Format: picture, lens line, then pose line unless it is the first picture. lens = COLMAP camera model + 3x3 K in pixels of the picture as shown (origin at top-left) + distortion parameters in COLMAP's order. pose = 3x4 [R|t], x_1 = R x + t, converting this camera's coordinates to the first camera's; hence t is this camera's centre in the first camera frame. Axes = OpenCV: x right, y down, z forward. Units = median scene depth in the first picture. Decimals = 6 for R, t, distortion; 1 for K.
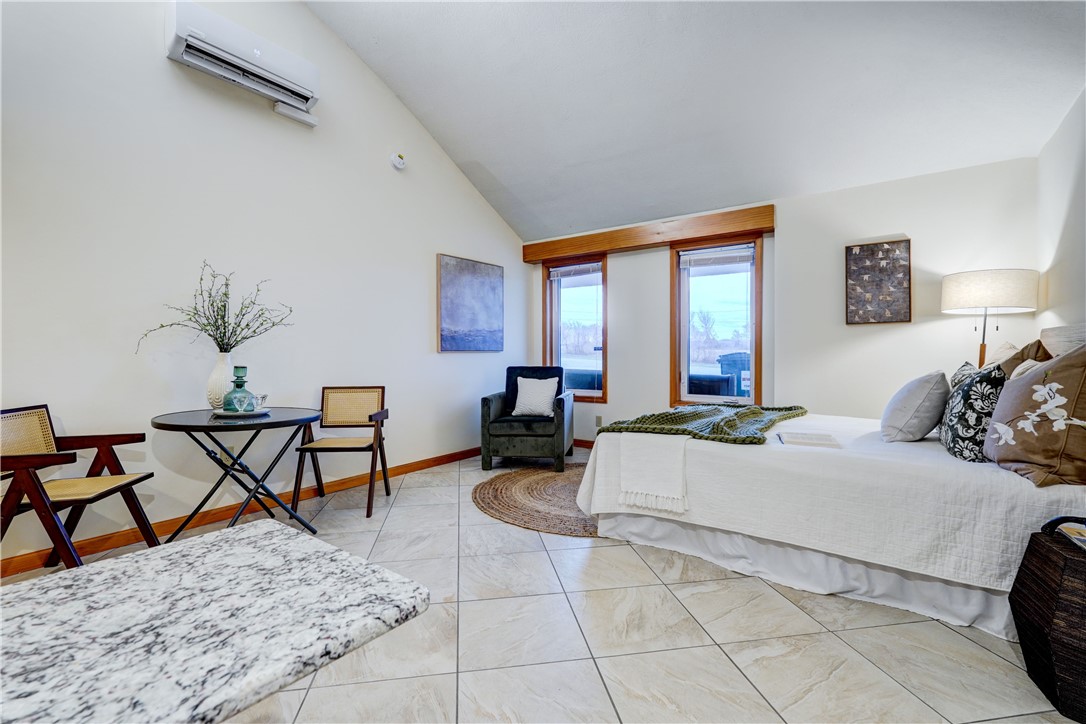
lens RADIAL K [[493.1, 0, 541.9], [0, 493.1, 351.8], [0, 0, 1]] dist [-0.000326, 0.000258]
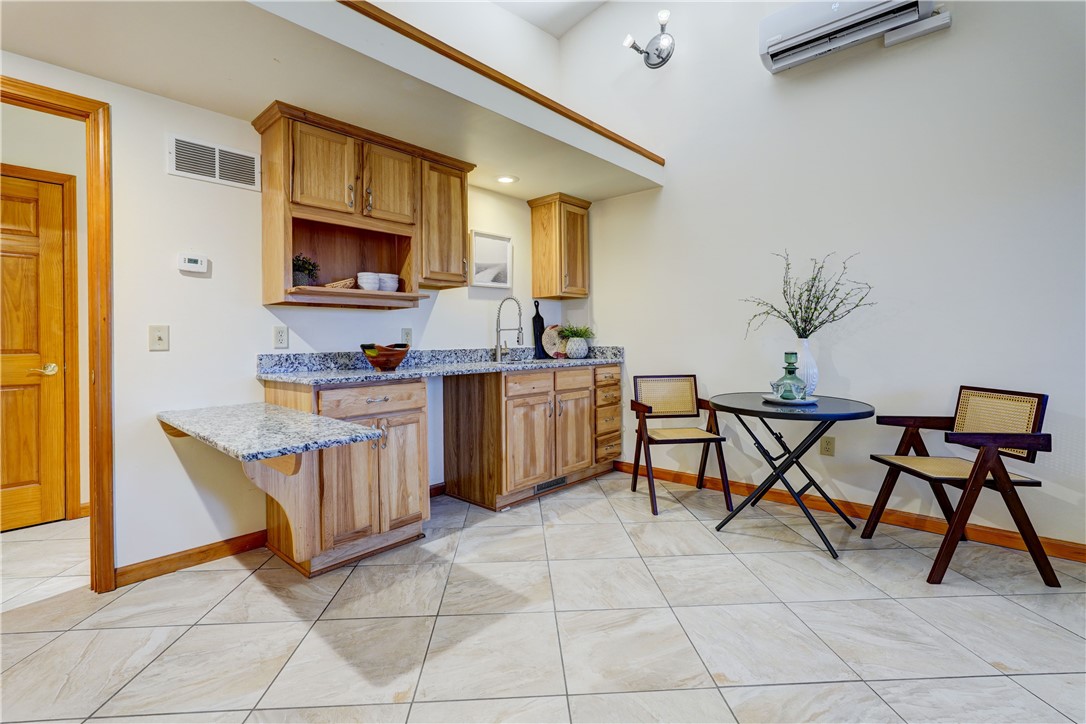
lens RADIAL K [[503.6, 0, 539.1], [0, 503.6, 335.8], [0, 0, 1]] dist [-0.002109, -0.000212]
pose [[-0.134381, -0.007554, -0.990901, 0.341427], [0.012403, 0.999880, -0.009305, -0.000741], [0.990852, -0.013541, -0.134271, 0.486463]]
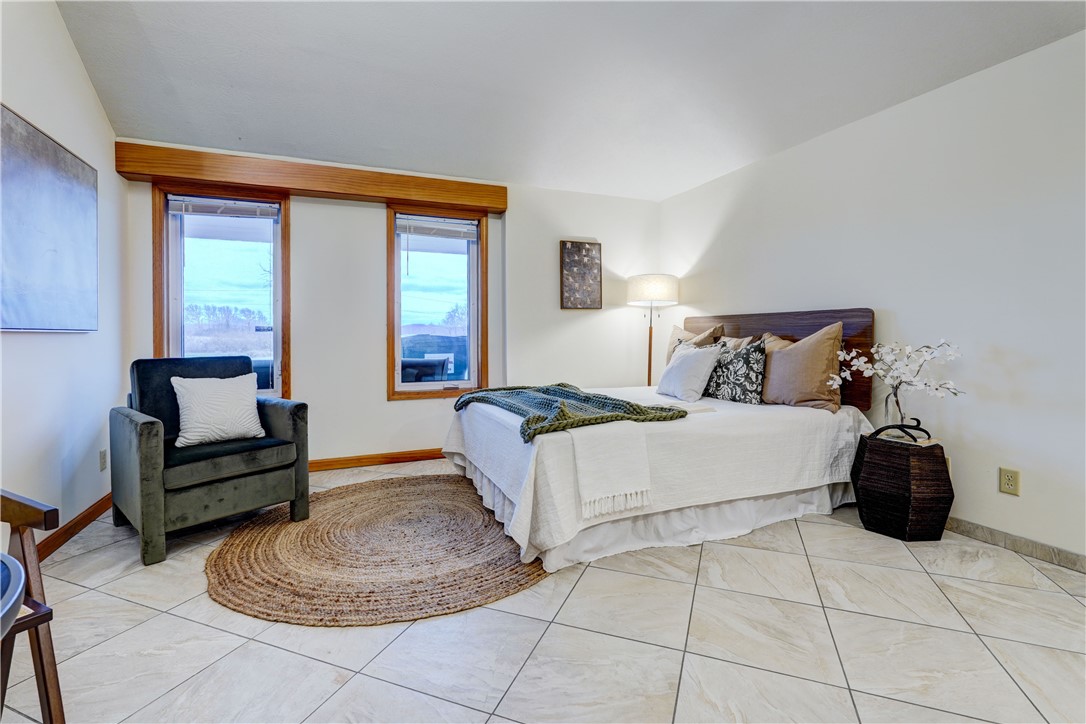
lens RADIAL K [[492.1, 0, 543.8], [0, 492.1, 339.4], [0, 0, 1]] dist [-0.004785, -0.000072]
pose [[0.518037, -0.009059, 0.855310, -0.407697], [0.004671, 0.999959, 0.007762, 0.007008], [-0.855346, -0.000026, 0.518058, 0.471886]]
